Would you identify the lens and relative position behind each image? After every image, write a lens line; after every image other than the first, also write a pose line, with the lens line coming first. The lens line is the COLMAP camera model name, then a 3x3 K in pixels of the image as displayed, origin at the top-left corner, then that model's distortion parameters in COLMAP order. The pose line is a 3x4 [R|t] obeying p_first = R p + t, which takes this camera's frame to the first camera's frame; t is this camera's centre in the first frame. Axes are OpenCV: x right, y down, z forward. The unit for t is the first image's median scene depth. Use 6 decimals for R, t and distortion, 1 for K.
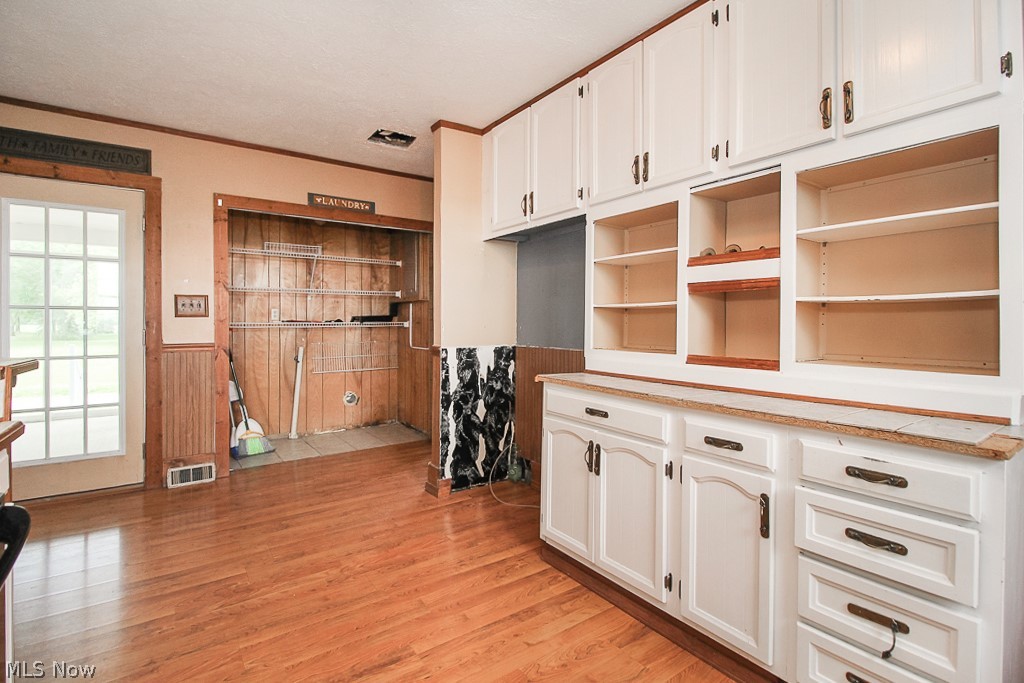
lens RADIAL K [[481.4, 0, 511.4], [0, 481.4, 326.2], [0, 0, 1]] dist [0.017663, -0.013091]
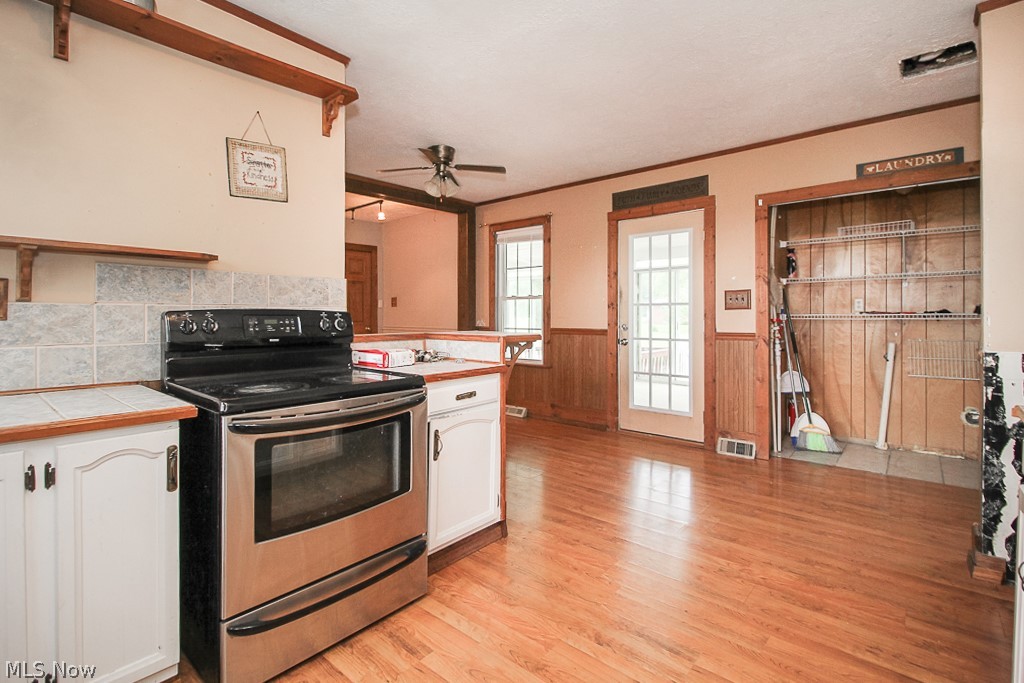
lens RADIAL K [[476.6, 0, 504.7], [0, 476.6, 317.5], [0, 0, 1]] dist [0.015529, -0.012456]
pose [[0.232423, 0.001574, -0.972614, 0.315924], [-0.004582, 0.999989, 0.000524, 0.001742], [0.972604, 0.004335, 0.232428, 0.211847]]
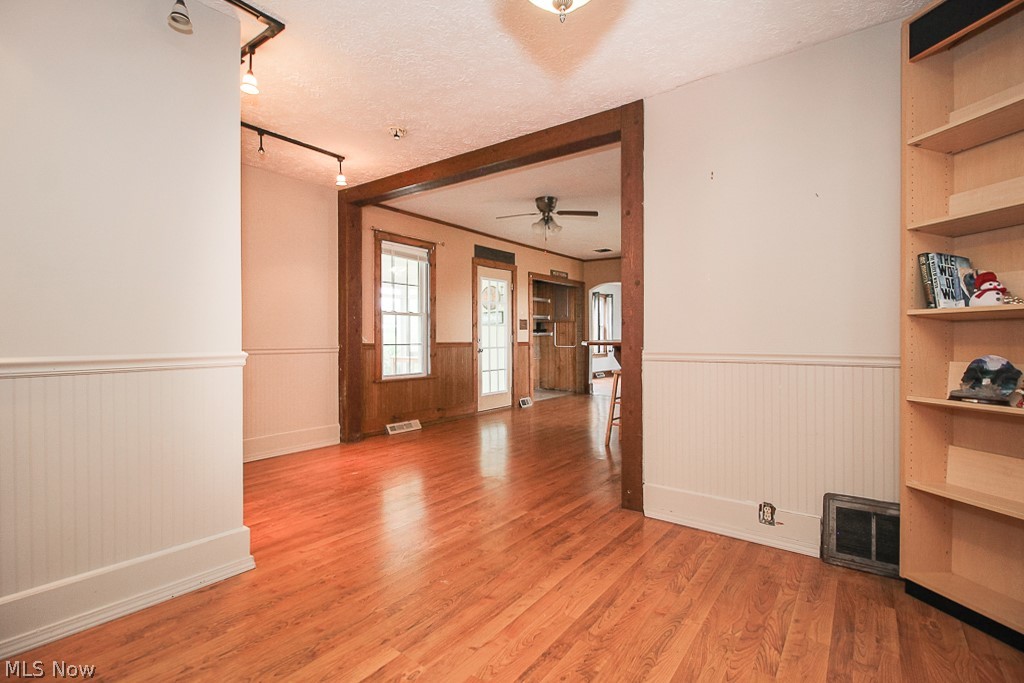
lens RADIAL K [[476.2, 0, 512.6], [0, 476.2, 335.8], [0, 0, 1]] dist [0.016303, -0.013181]
pose [[0.950771, 0.004187, 0.309867, -1.399932], [-0.003439, 0.999990, -0.002960, 0.014979], [-0.309877, 0.001749, 0.950775, -1.029079]]
